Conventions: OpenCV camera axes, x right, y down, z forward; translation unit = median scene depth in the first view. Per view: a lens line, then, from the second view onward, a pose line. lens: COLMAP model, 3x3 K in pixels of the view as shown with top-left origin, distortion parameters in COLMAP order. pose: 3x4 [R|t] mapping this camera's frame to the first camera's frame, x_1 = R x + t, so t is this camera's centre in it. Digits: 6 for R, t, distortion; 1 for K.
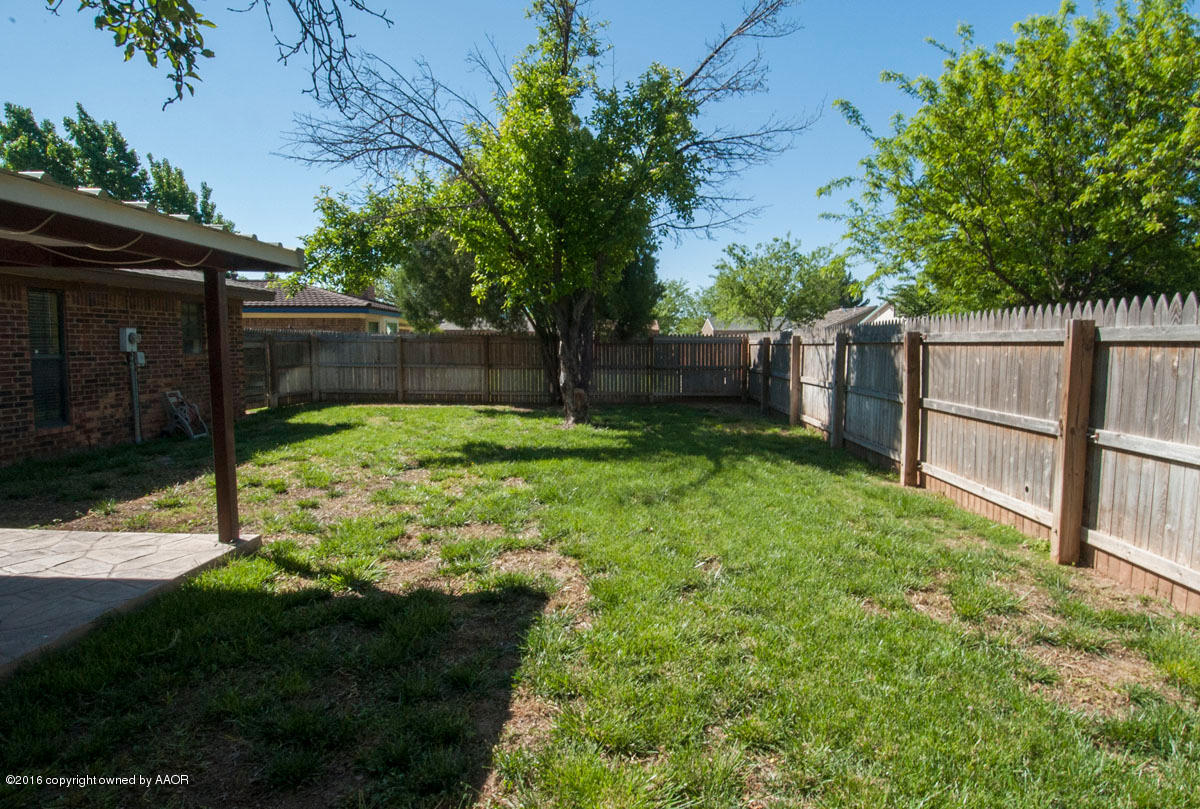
lens RADIAL K [[643.3, 0, 606.6], [0, 643.3, 390.9], [0, 0, 1]] dist [0.052088, -0.050947]
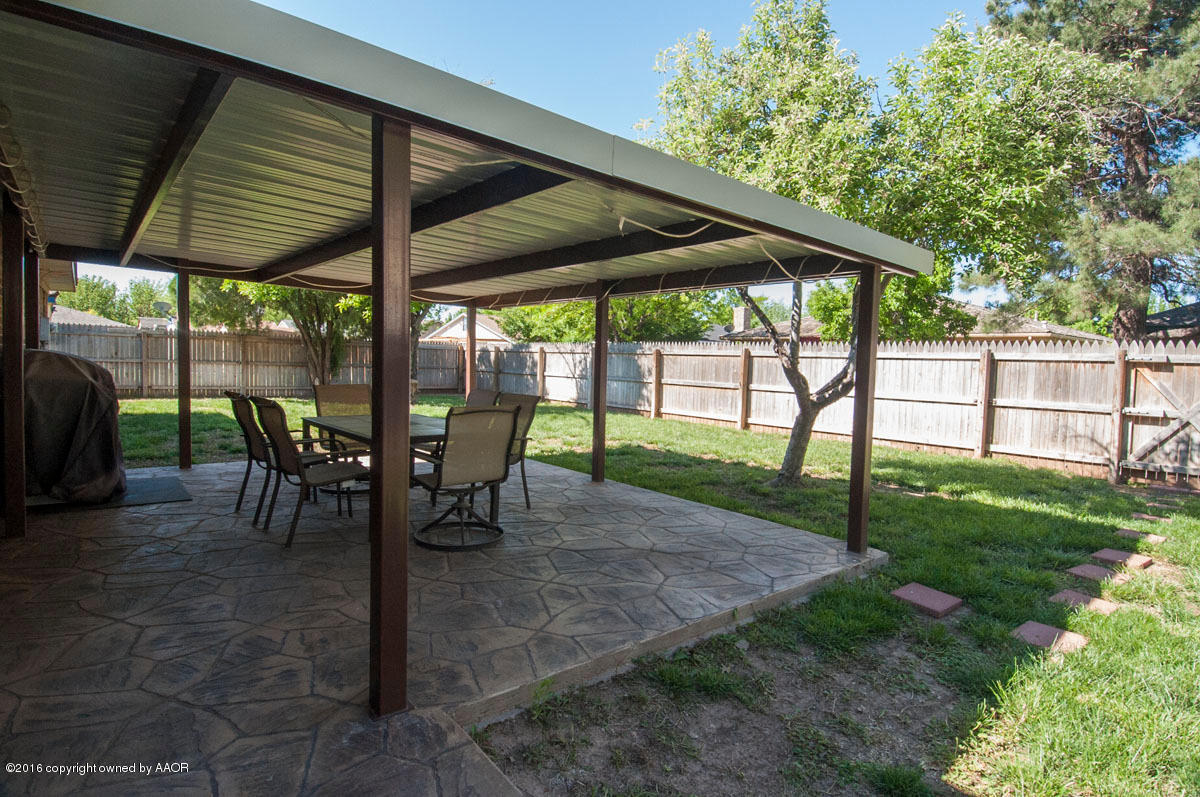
lens RADIAL K [[619.2, 0, 606.8], [0, 619.2, 381.3], [0, 0, 1]] dist [0.035452, -0.043529]
pose [[0.741639, -0.001972, 0.670796, -0.667311], [0.018412, 0.999679, -0.017418, 0.032513], [-0.670546, 0.025268, 0.741437, -0.276148]]
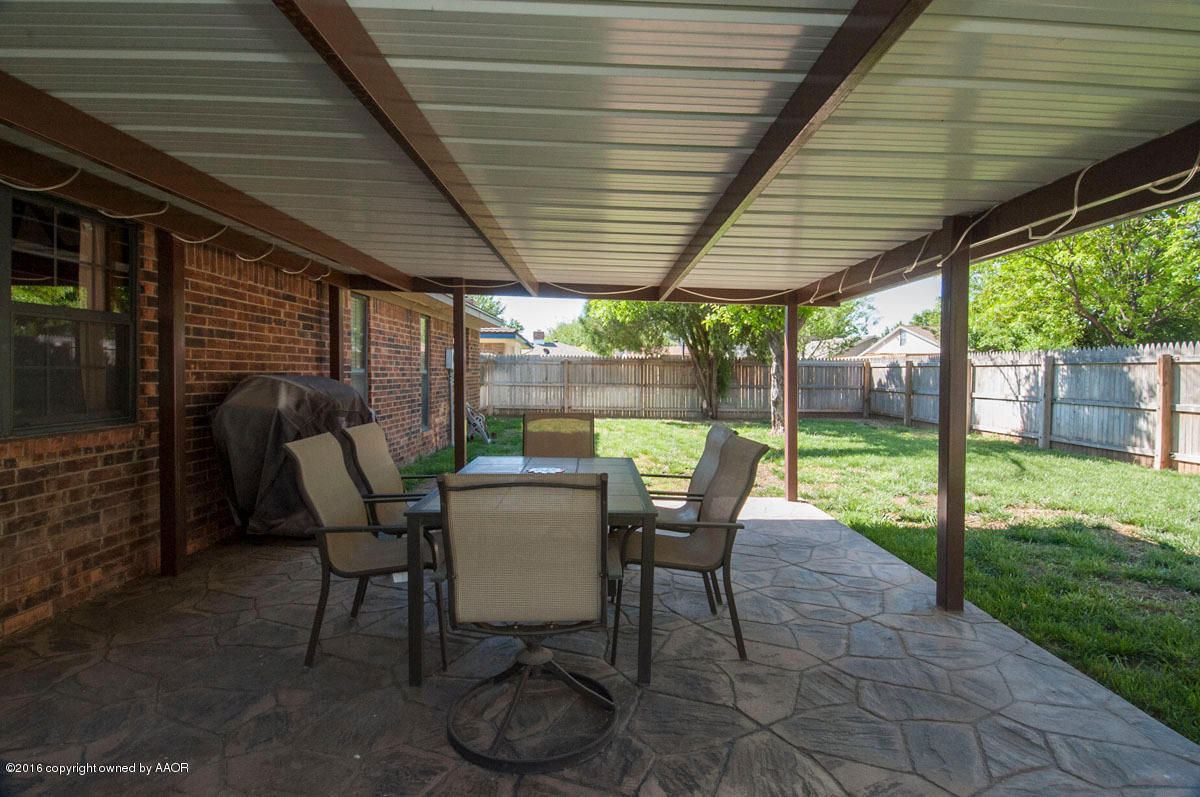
lens RADIAL K [[619.2, 0, 606.8], [0, 619.2, 381.3], [0, 0, 1]] dist [0.035452, -0.043529]
pose [[0.999013, 0.003048, 0.044320, -0.454201], [-0.000546, 0.998410, -0.056363, 0.023150], [-0.044421, 0.056283, 0.997426, -0.130432]]
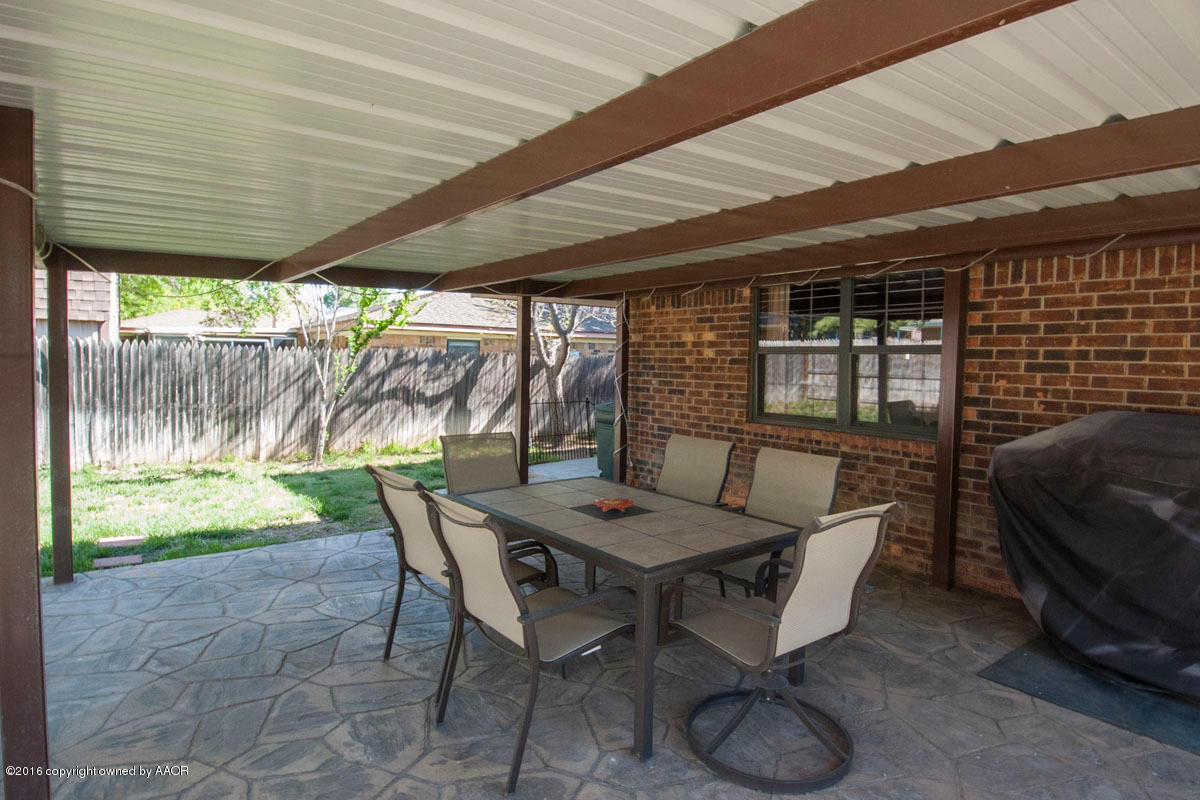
lens RADIAL K [[647.1, 0, 611.0], [0, 647.1, 387.7], [0, 0, 1]] dist [0.033797, -0.039317]
pose [[-0.765155, 0.011009, -0.643752, -0.277614], [-0.065230, 0.993384, 0.094520, -0.031325], [0.640533, 0.114314, -0.759375, 0.400186]]
